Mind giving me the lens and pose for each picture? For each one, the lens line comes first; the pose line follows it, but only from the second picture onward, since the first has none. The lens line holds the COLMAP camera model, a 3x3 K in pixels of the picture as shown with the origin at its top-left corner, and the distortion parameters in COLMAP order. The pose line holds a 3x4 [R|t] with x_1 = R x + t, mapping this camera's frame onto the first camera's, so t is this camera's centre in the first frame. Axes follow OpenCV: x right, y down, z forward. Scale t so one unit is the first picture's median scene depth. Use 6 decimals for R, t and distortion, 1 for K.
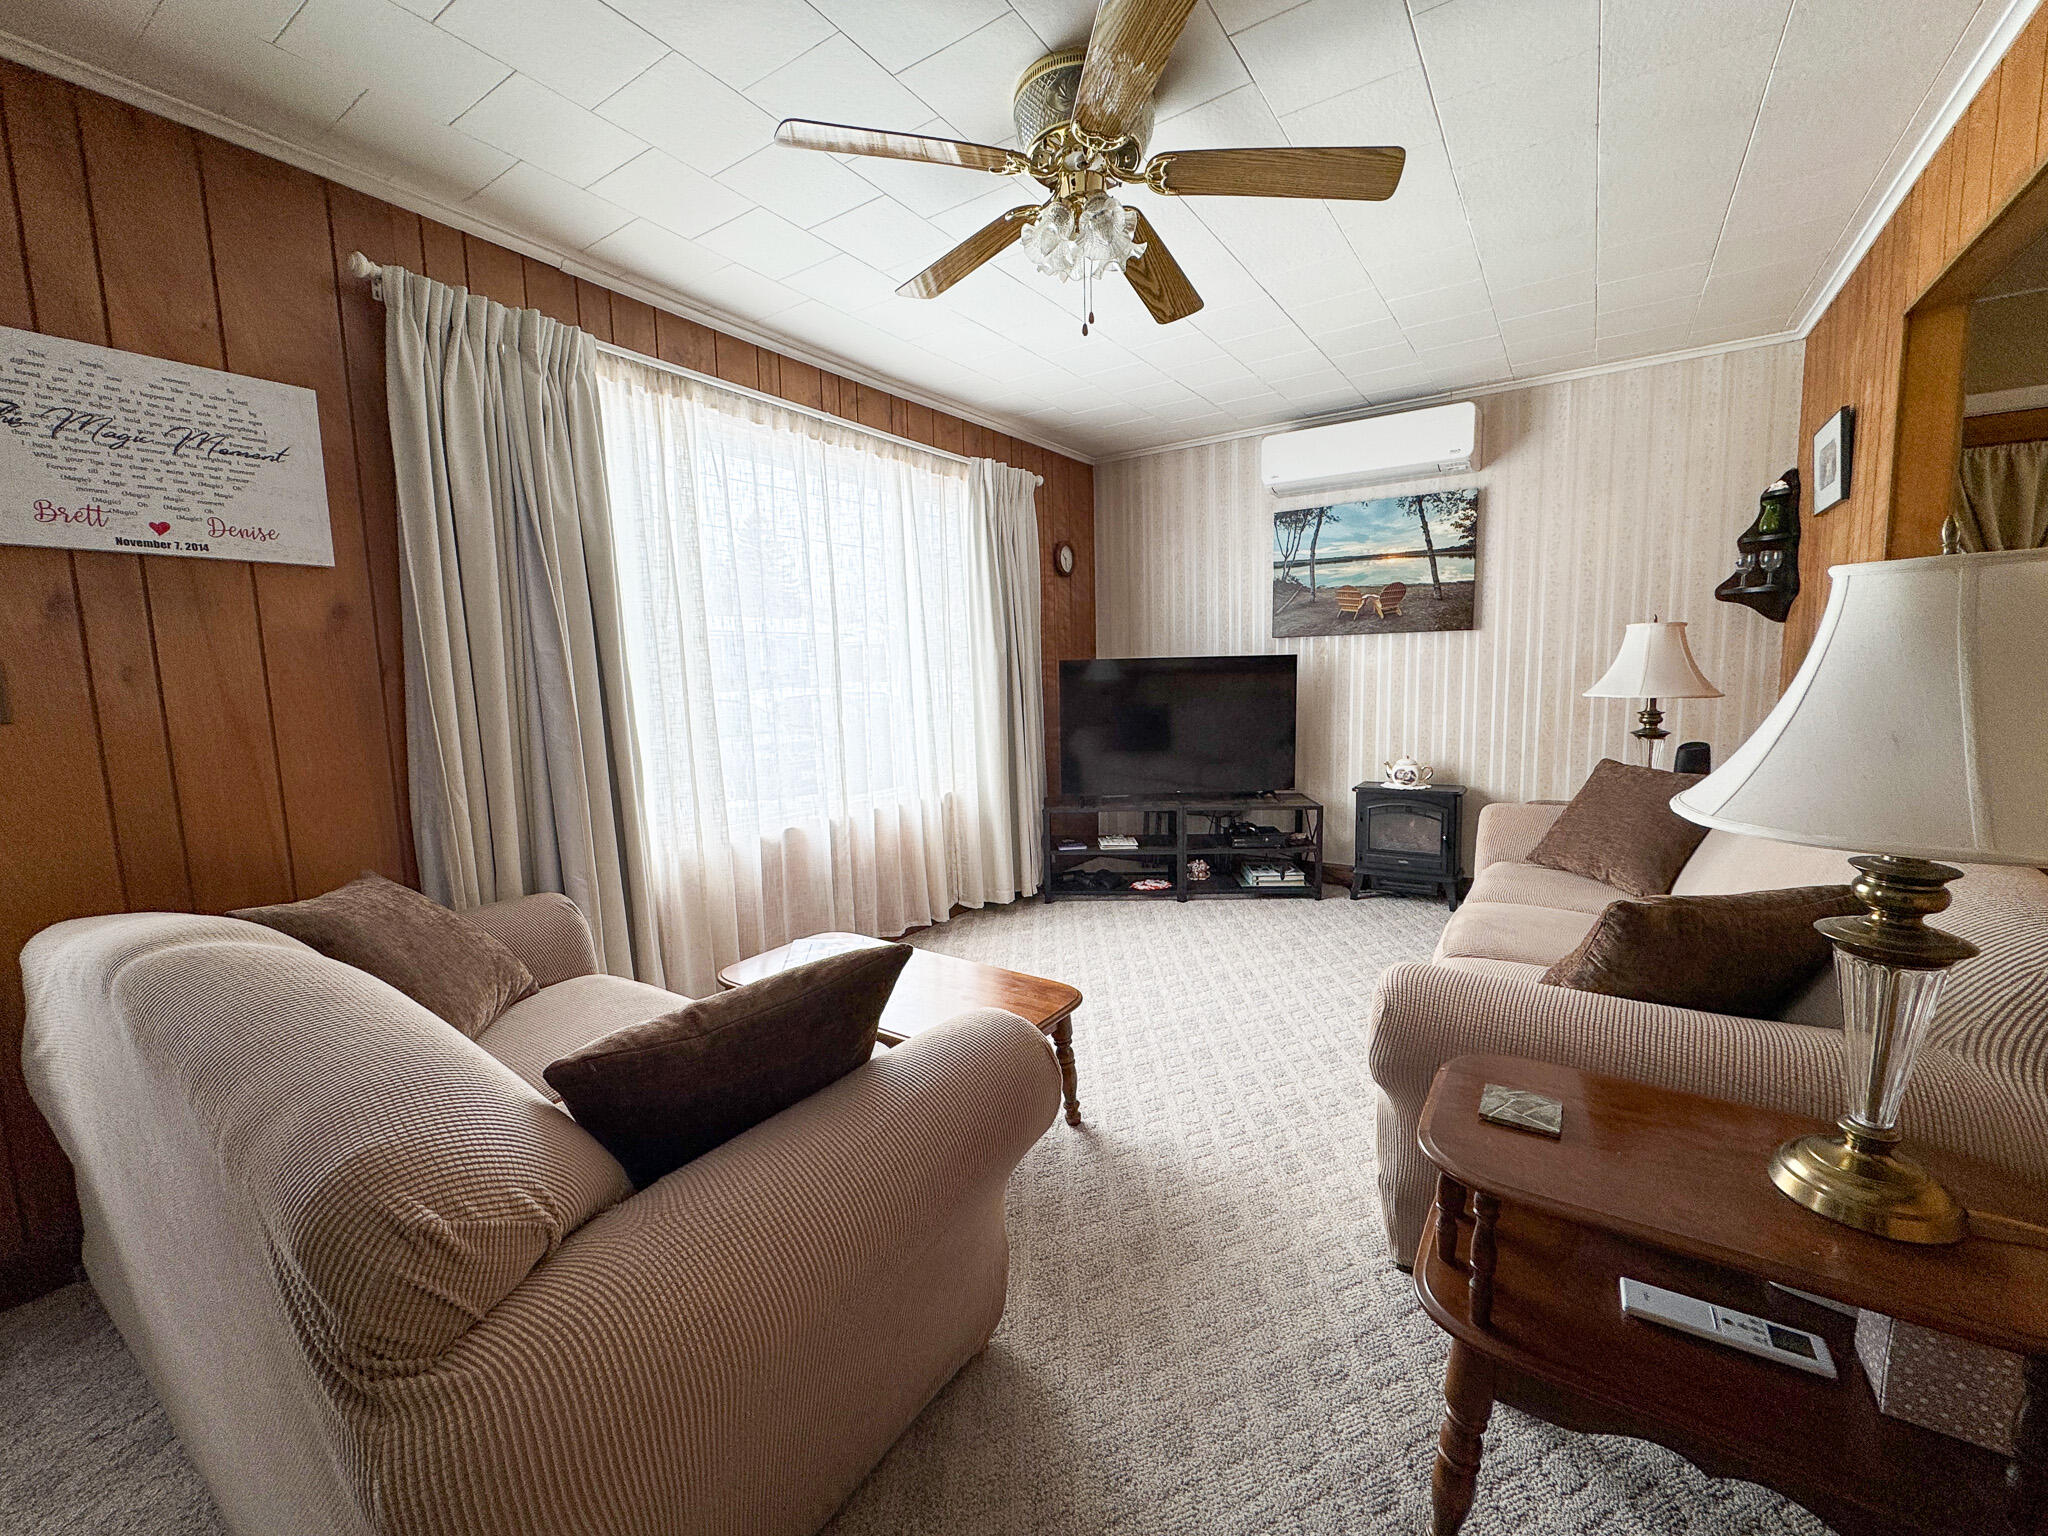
lens RADIAL K [[845.4, 0, 1024.0], [0, 845.4, 768.0], [0, 0, 1]] dist [-0.002463, -0.000161]
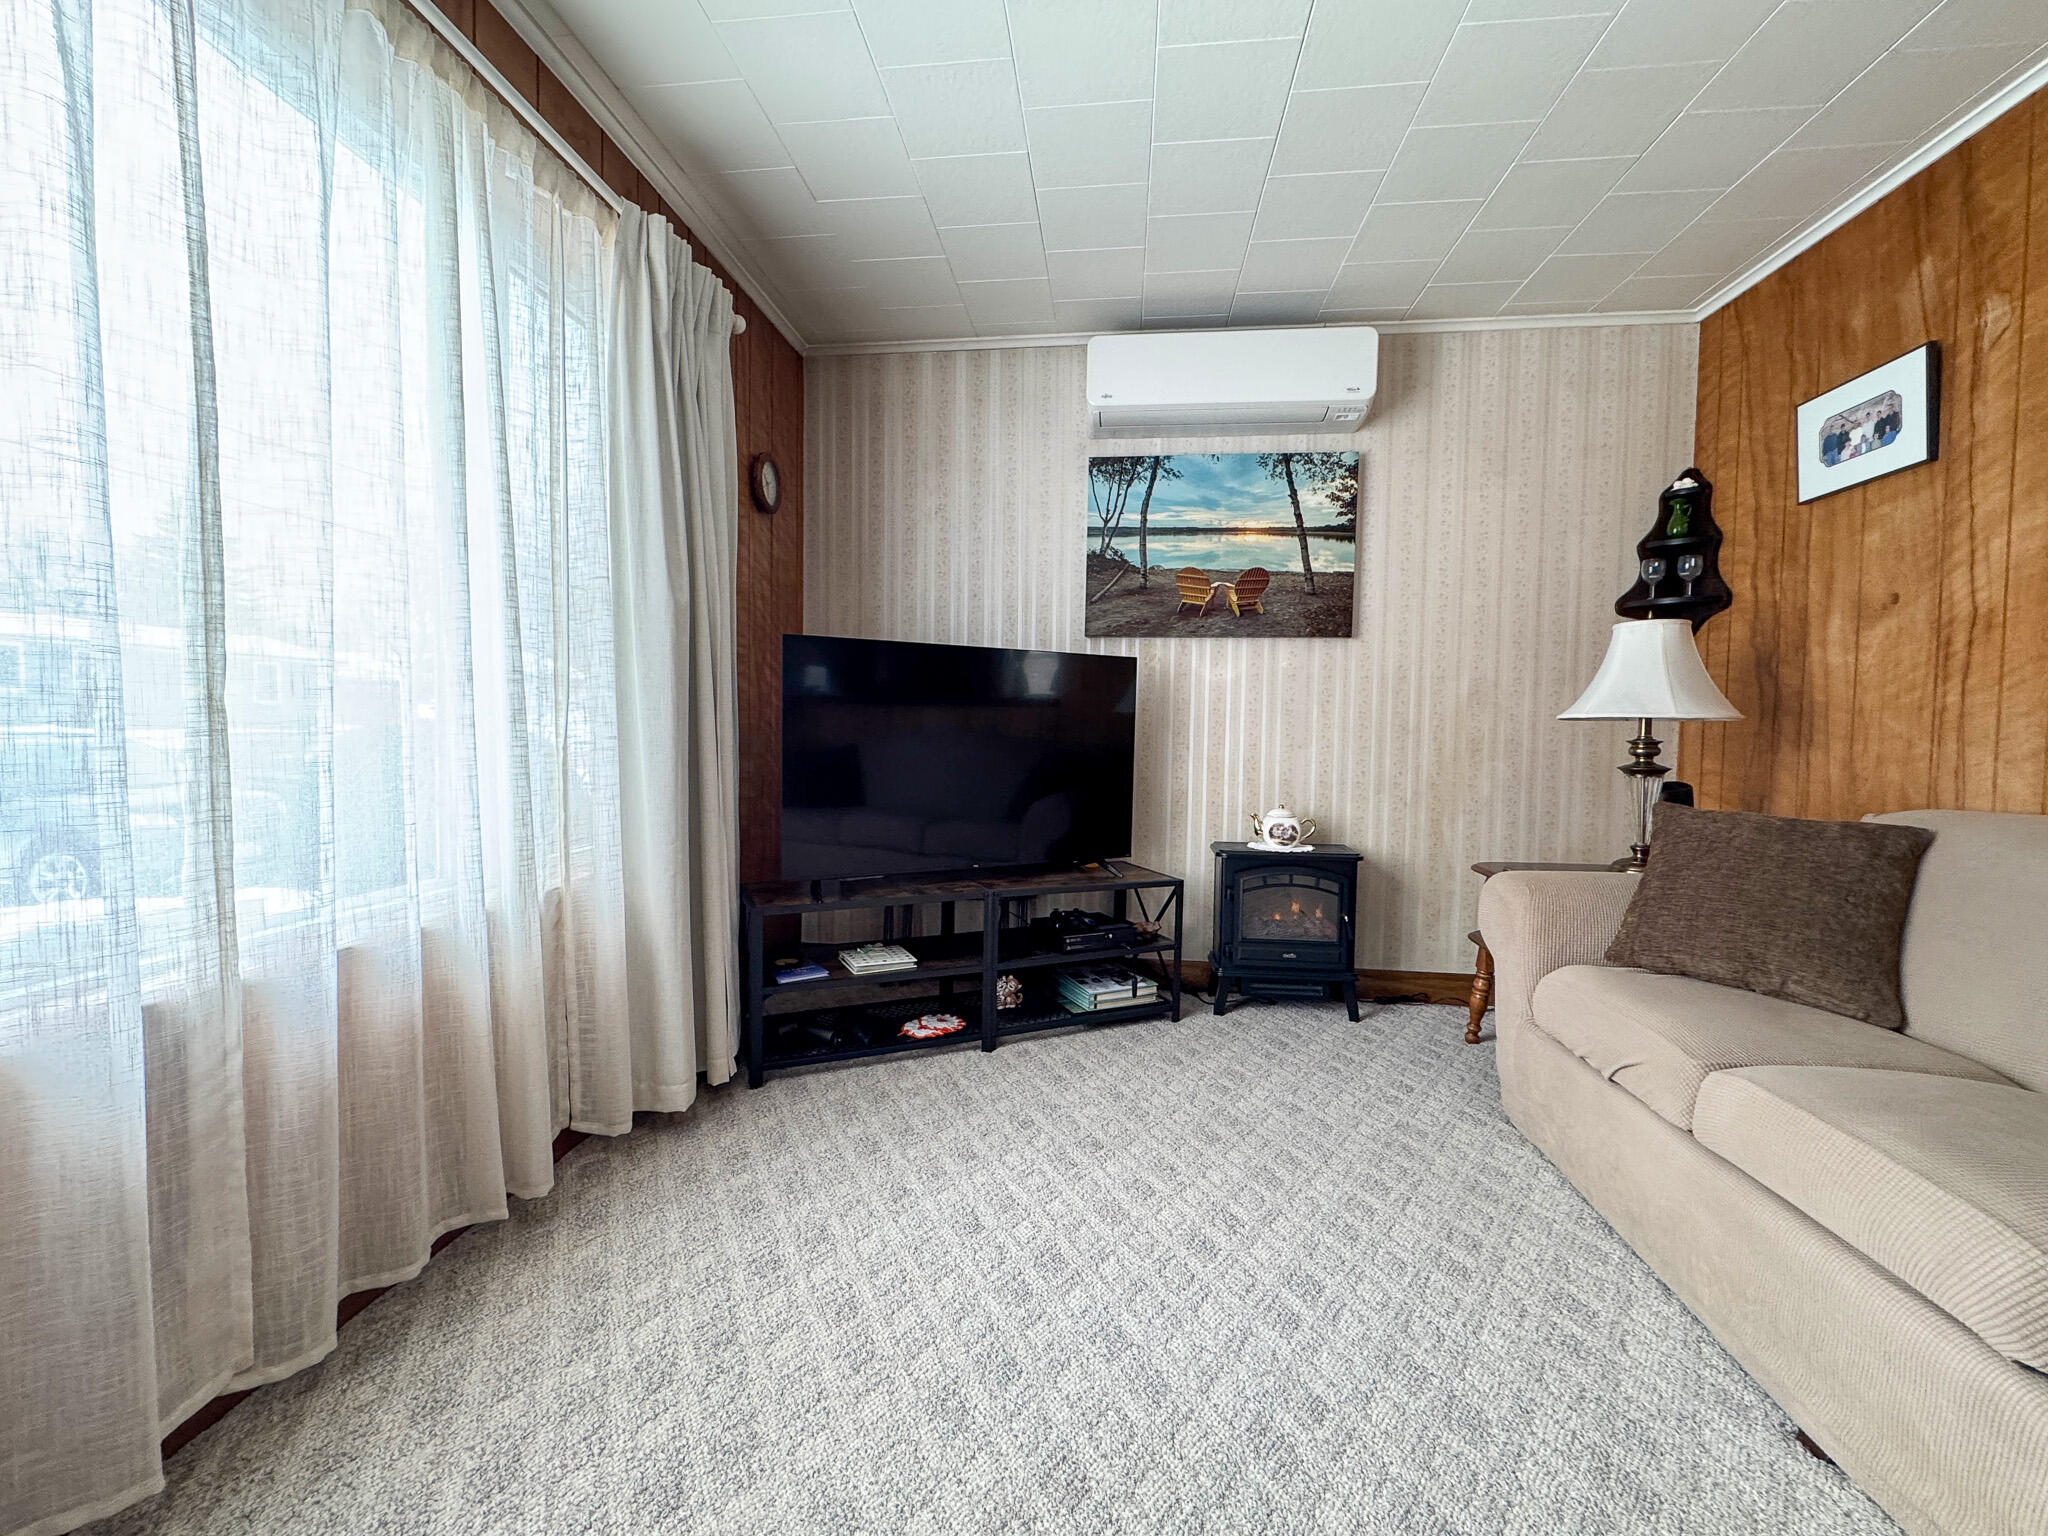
lens RADIAL K [[845.4, 0, 1024.0], [0, 845.4, 768.0], [0, 0, 1]] dist [-0.002463, -0.000161]
pose [[0.889004, 0.016362, 0.457607, -0.070342], [0.016769, 0.997528, -0.068244, -0.000248], [-0.457592, 0.068343, 0.886532, 0.456318]]
